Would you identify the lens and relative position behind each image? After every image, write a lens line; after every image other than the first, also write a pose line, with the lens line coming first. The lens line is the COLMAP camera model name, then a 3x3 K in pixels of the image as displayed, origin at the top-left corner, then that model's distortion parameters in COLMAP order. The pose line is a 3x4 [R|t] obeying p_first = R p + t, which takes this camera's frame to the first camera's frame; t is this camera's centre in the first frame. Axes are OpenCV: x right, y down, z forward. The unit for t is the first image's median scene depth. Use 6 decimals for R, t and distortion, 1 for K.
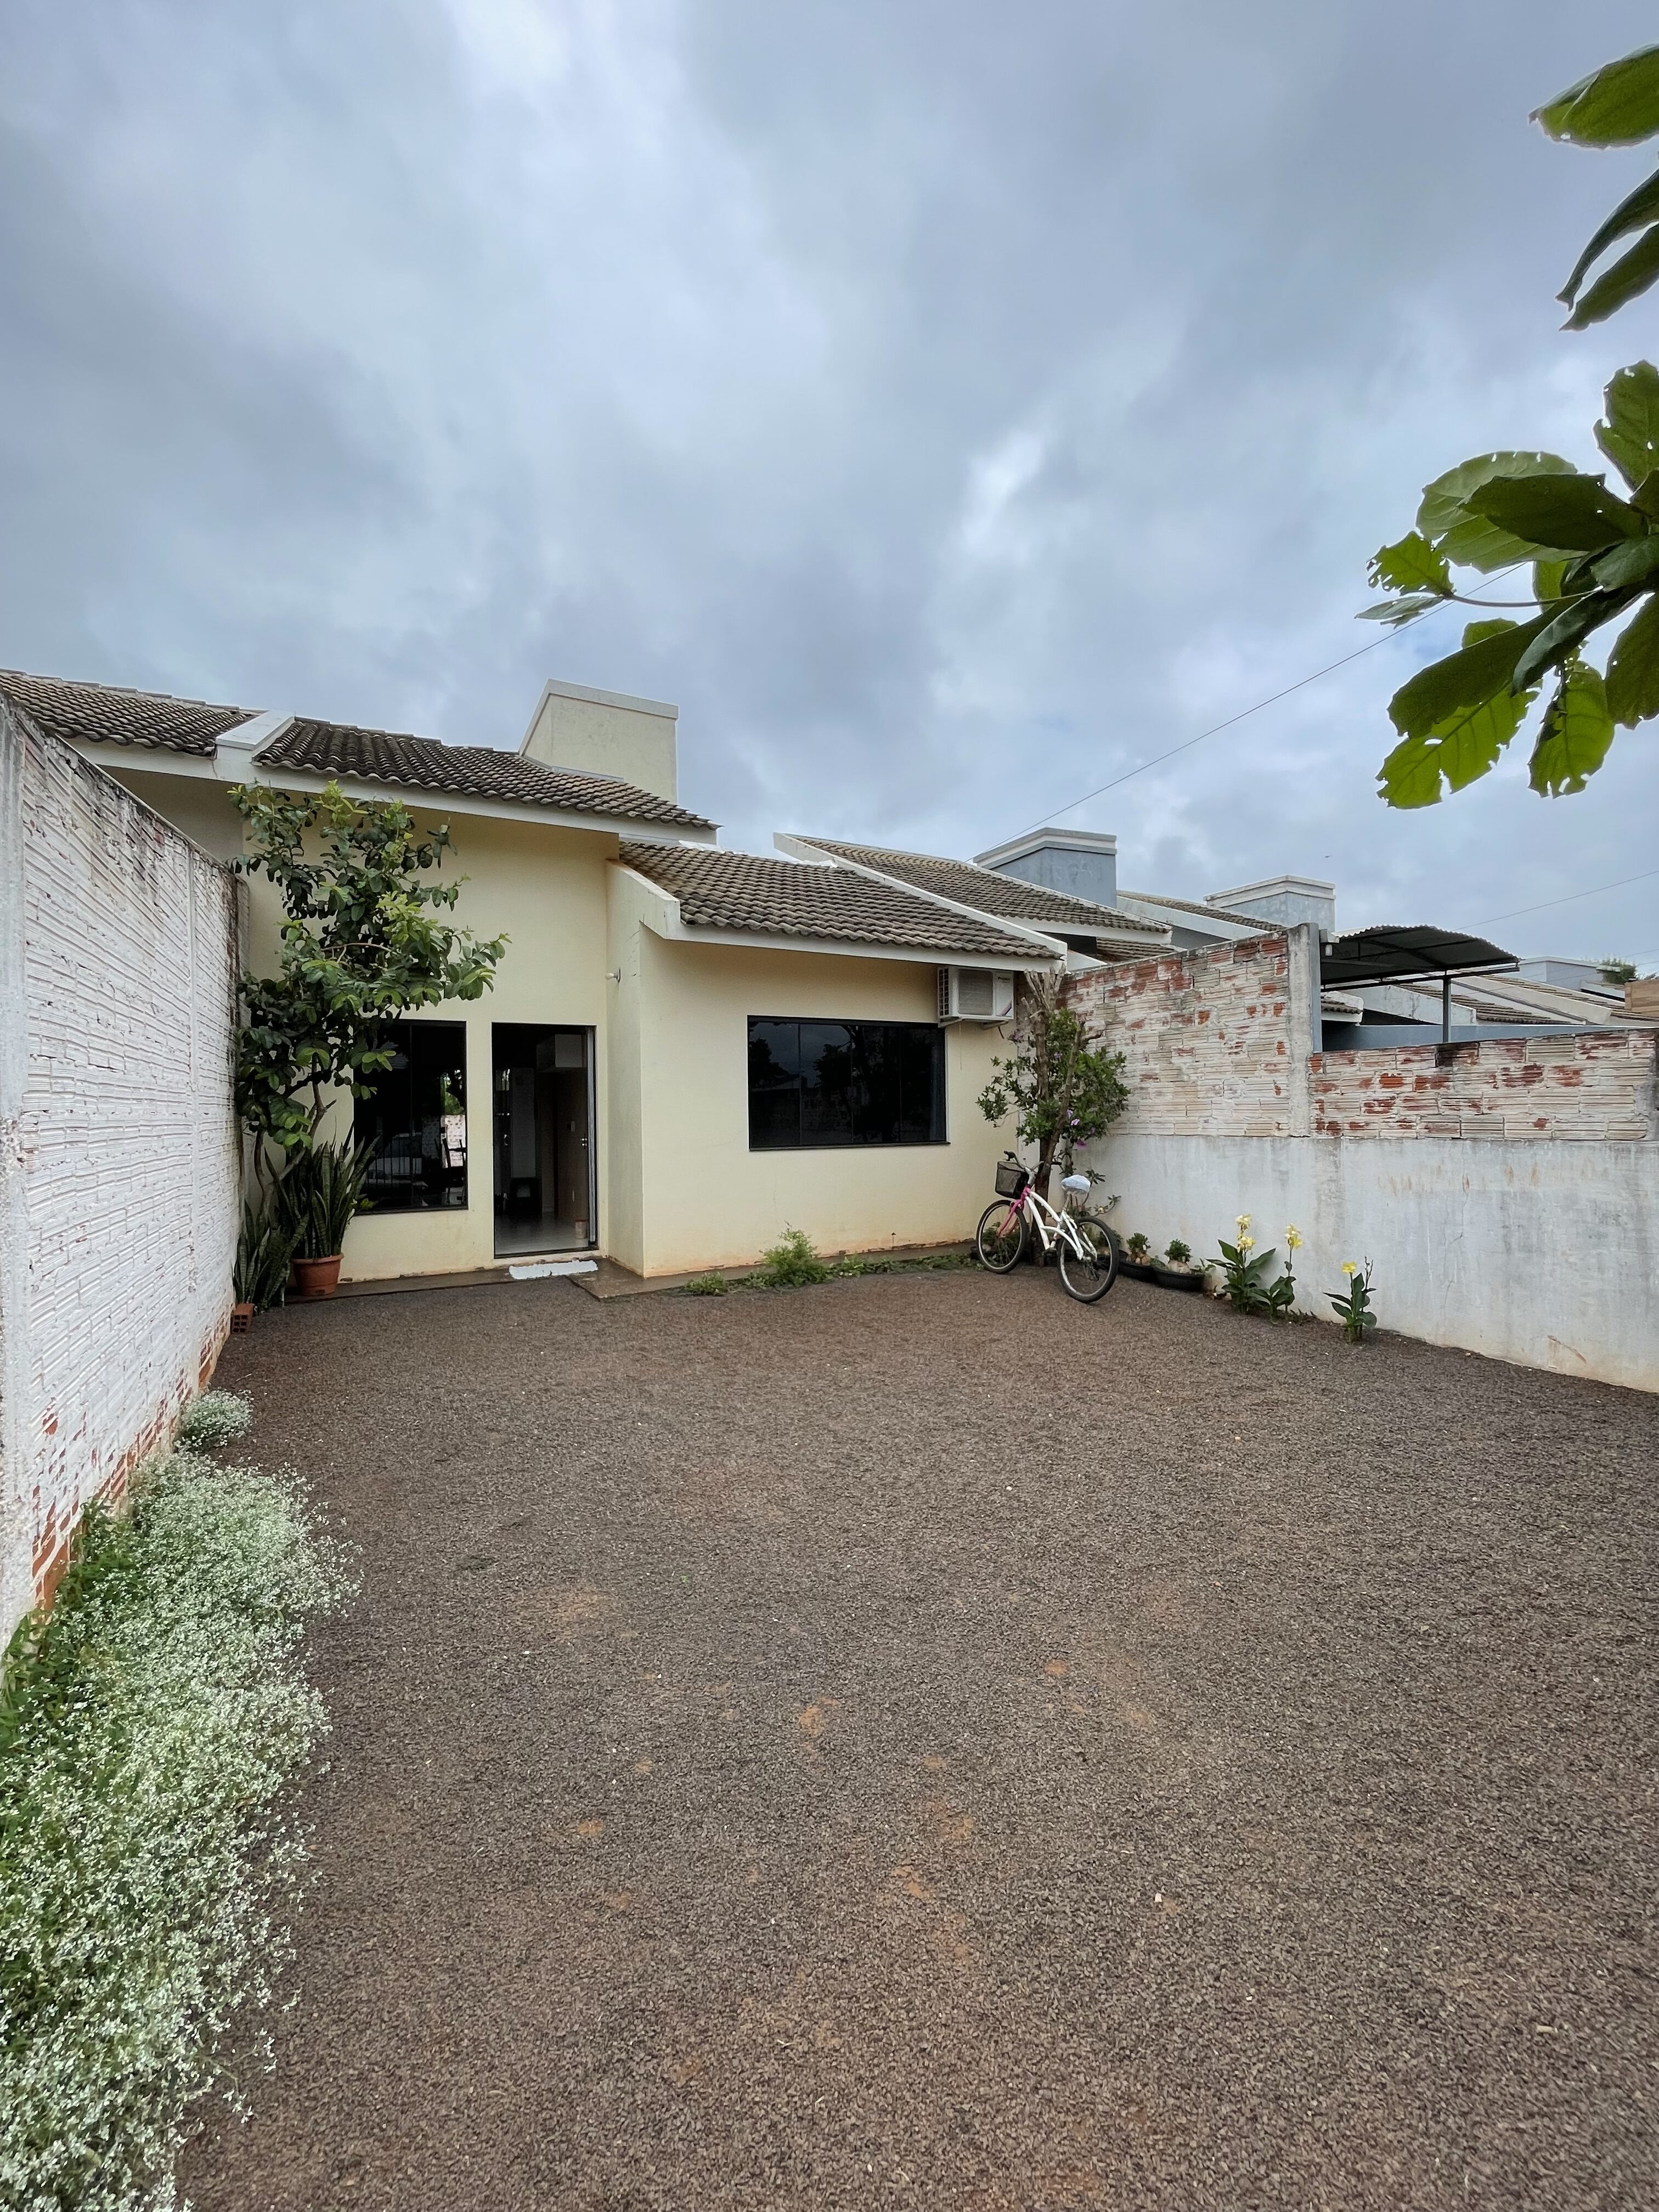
lens RADIAL K [[899.4, 0, 835.7], [0, 899.4, 1108.4], [0, 0, 1]] dist [-0.001867, -0.000038]
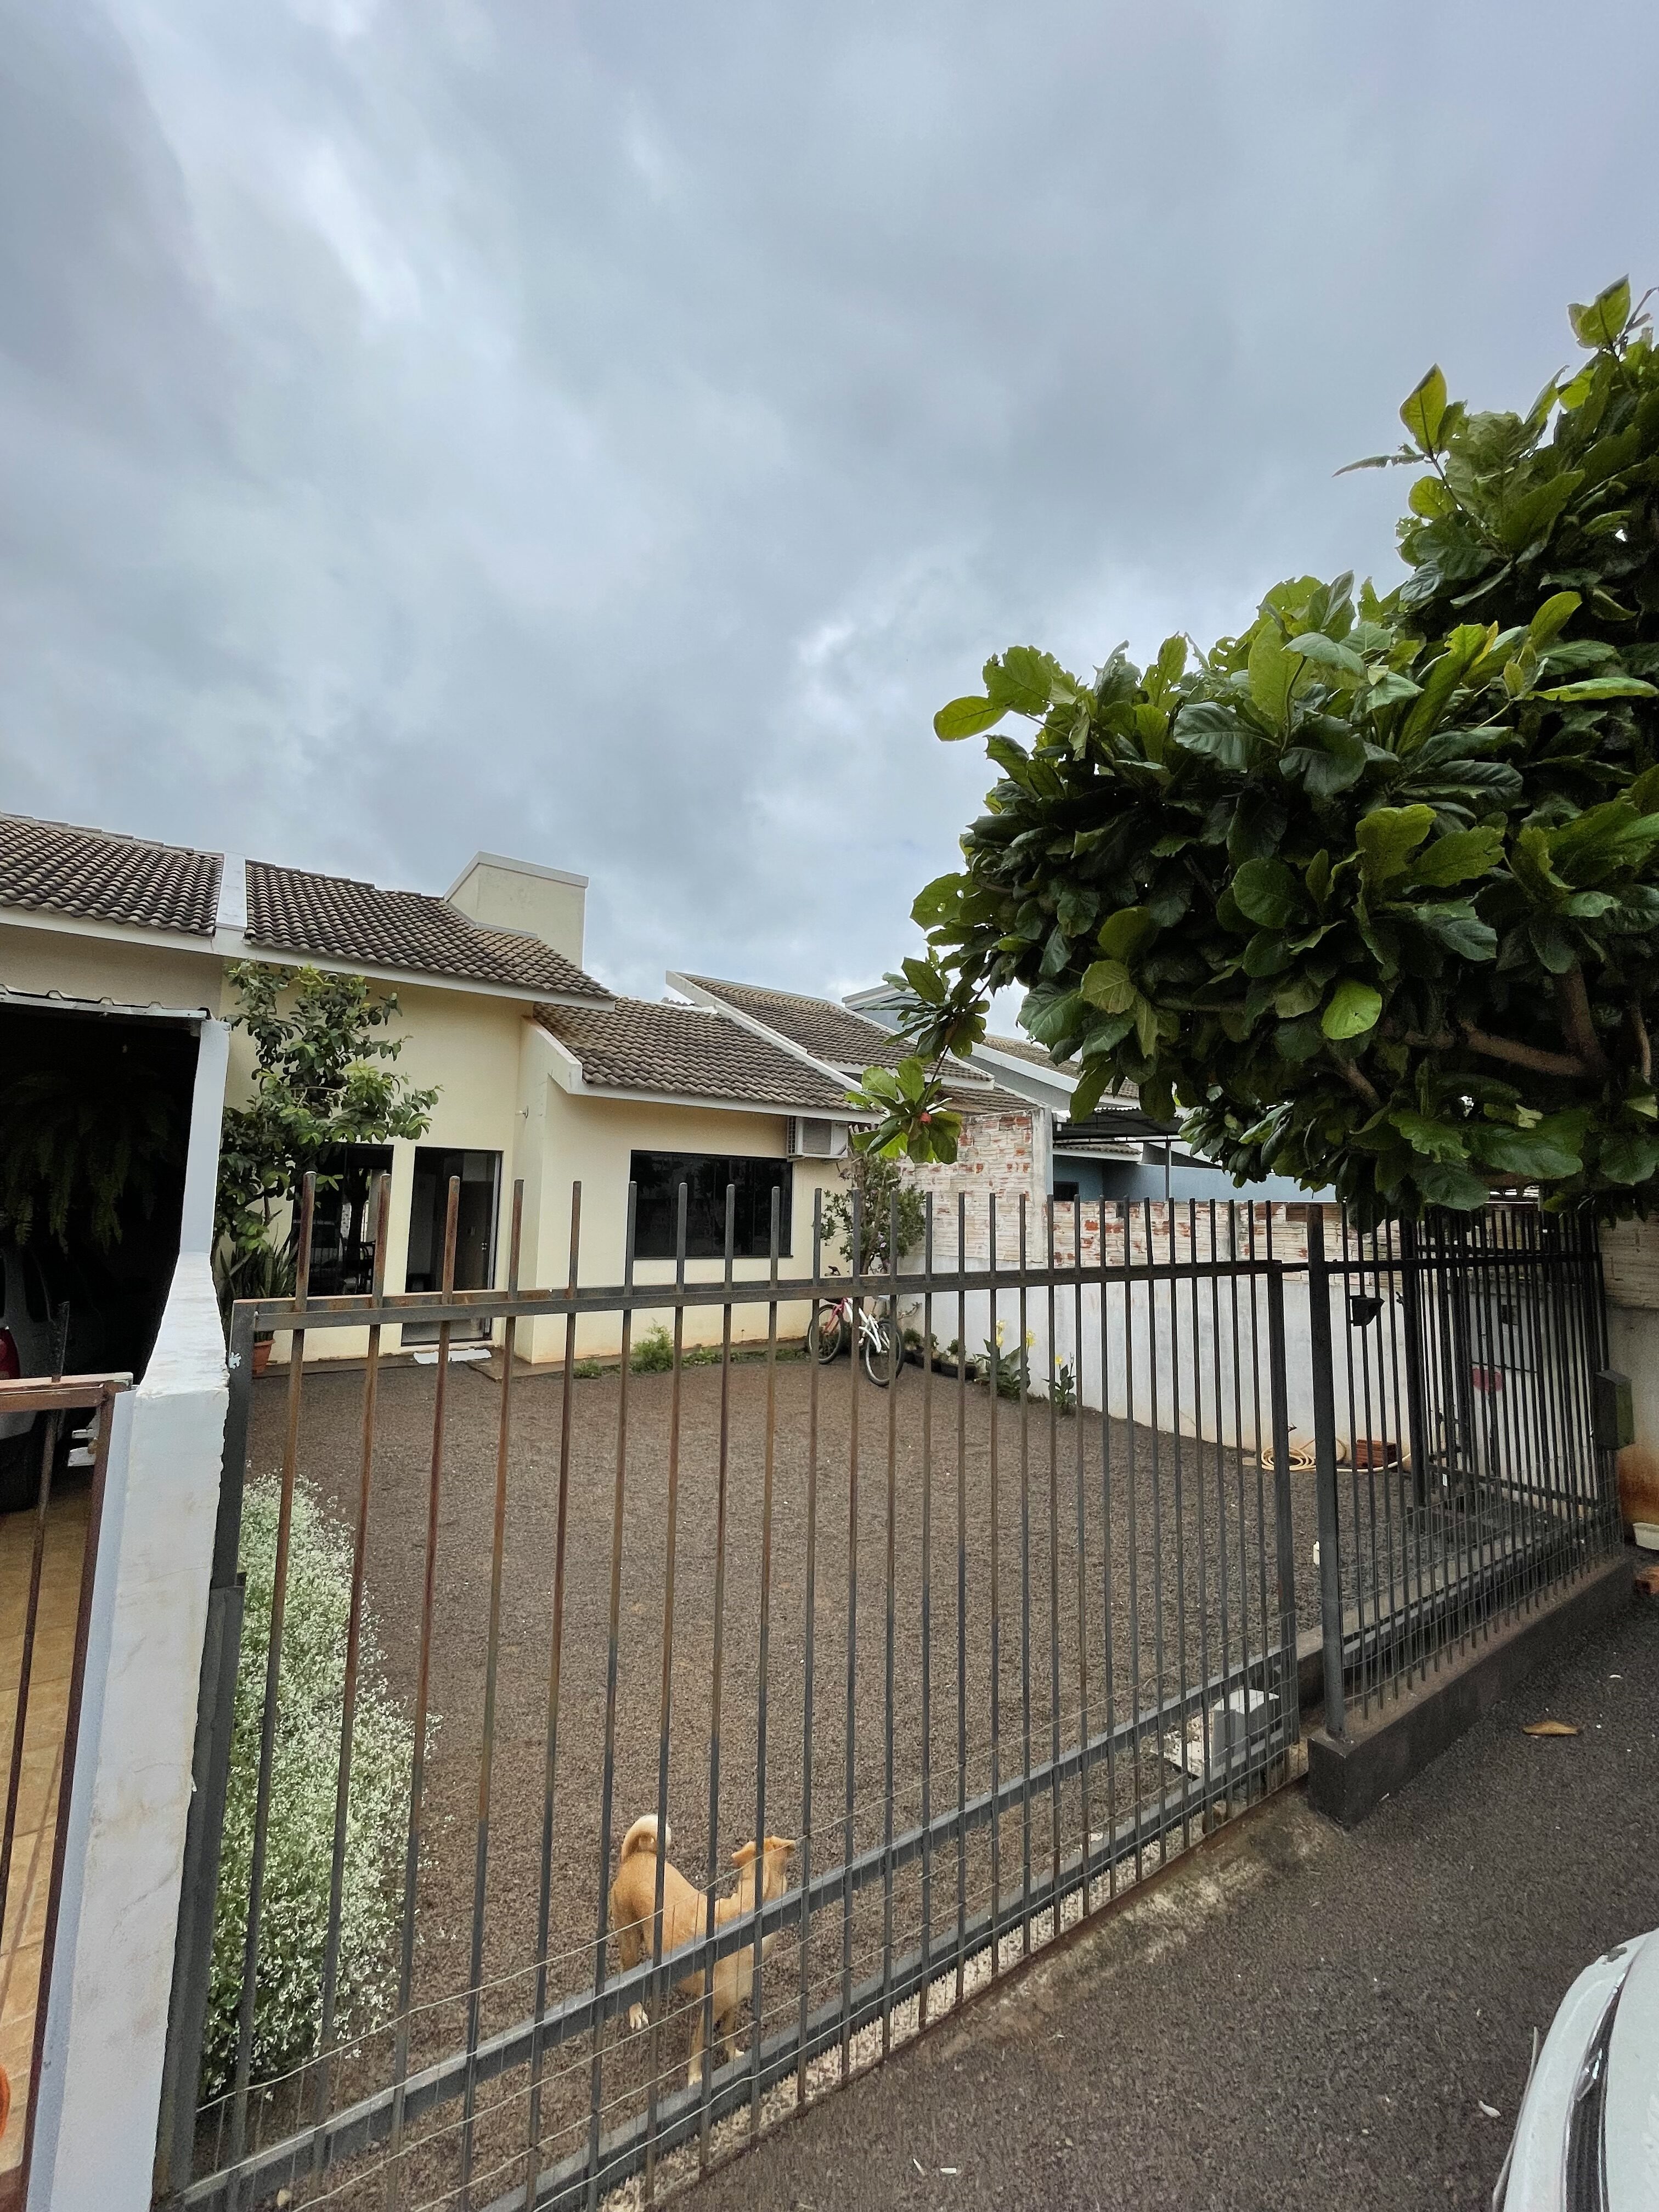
lens RADIAL K [[899.4, 0, 839.4], [0, 899.4, 1107.0], [0, 0, 1]] dist [-0.001867, -0.000038]
pose [[0.991092, 0.047263, 0.124510, 0.032555], [-0.033748, 0.993524, -0.108496, -0.040163], [-0.128831, 0.103328, 0.986269, -0.297683]]
